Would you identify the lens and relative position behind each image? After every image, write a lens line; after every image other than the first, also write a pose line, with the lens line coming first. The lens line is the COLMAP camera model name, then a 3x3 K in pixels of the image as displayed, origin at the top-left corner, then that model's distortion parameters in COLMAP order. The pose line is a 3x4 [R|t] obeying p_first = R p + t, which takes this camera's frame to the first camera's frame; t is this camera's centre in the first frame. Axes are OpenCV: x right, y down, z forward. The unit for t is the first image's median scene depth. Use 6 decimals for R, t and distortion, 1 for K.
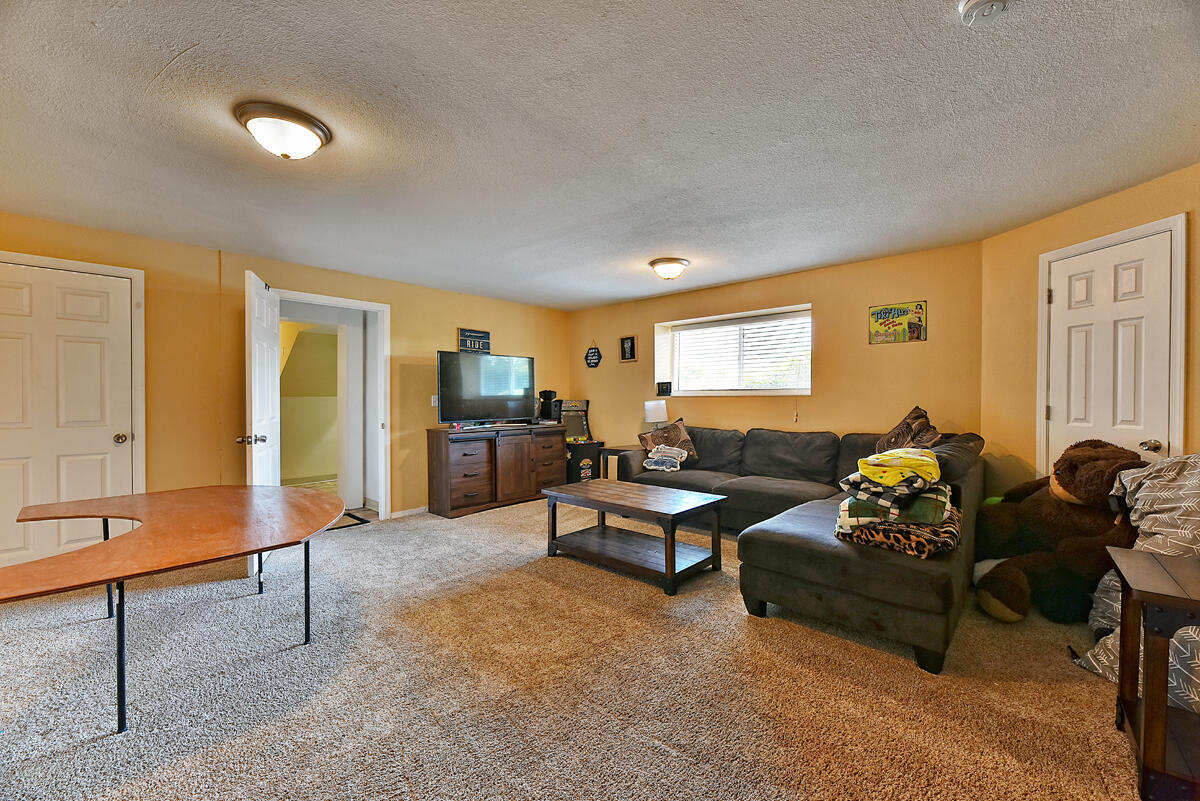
lens RADIAL K [[476.4, 0, 600.5], [0, 476.4, 404.4], [0, 0, 1]] dist [-0.000047, 0.000031]
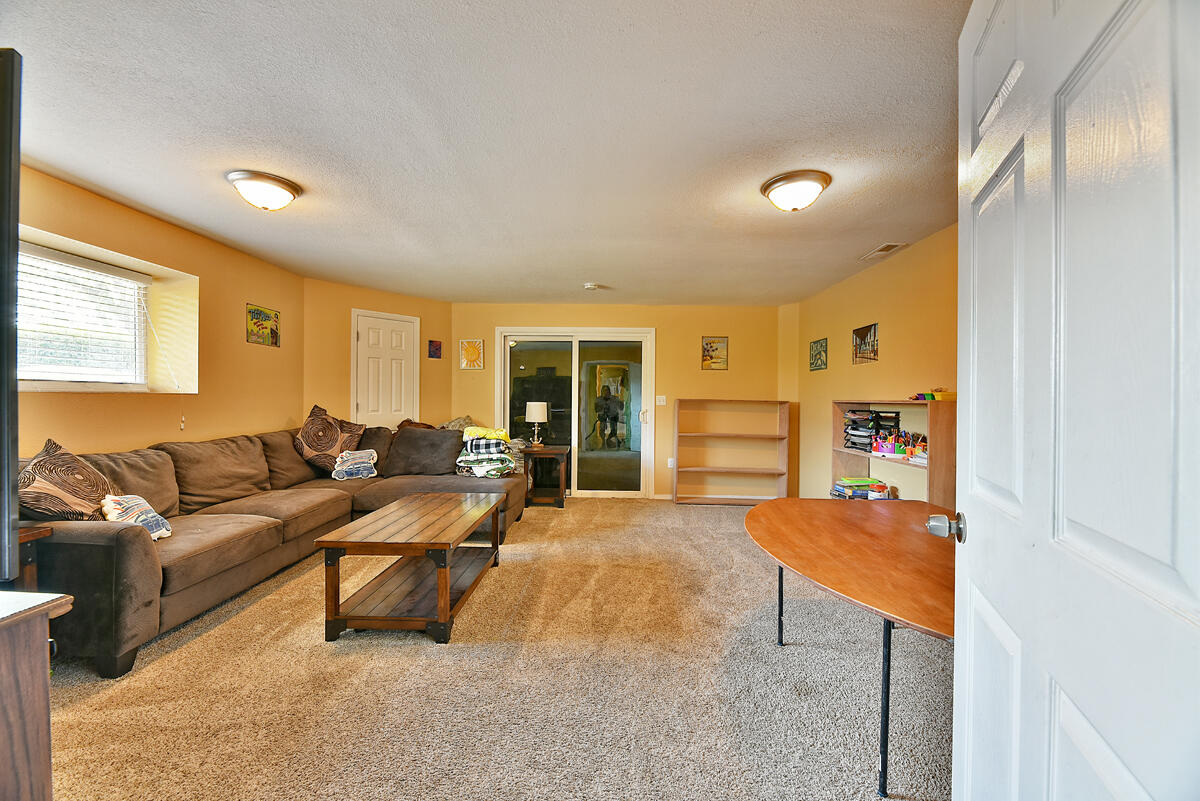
lens RADIAL K [[485.7, 0, 598.7], [0, 485.7, 399.2], [0, 0, 1]] dist [0.000933, -0.000681]
pose [[-0.638418, -0.009063, 0.769637, -0.680846], [-0.003989, 0.999956, 0.008466, -0.021730], [-0.769680, 0.002335, -0.638426, 1.121747]]
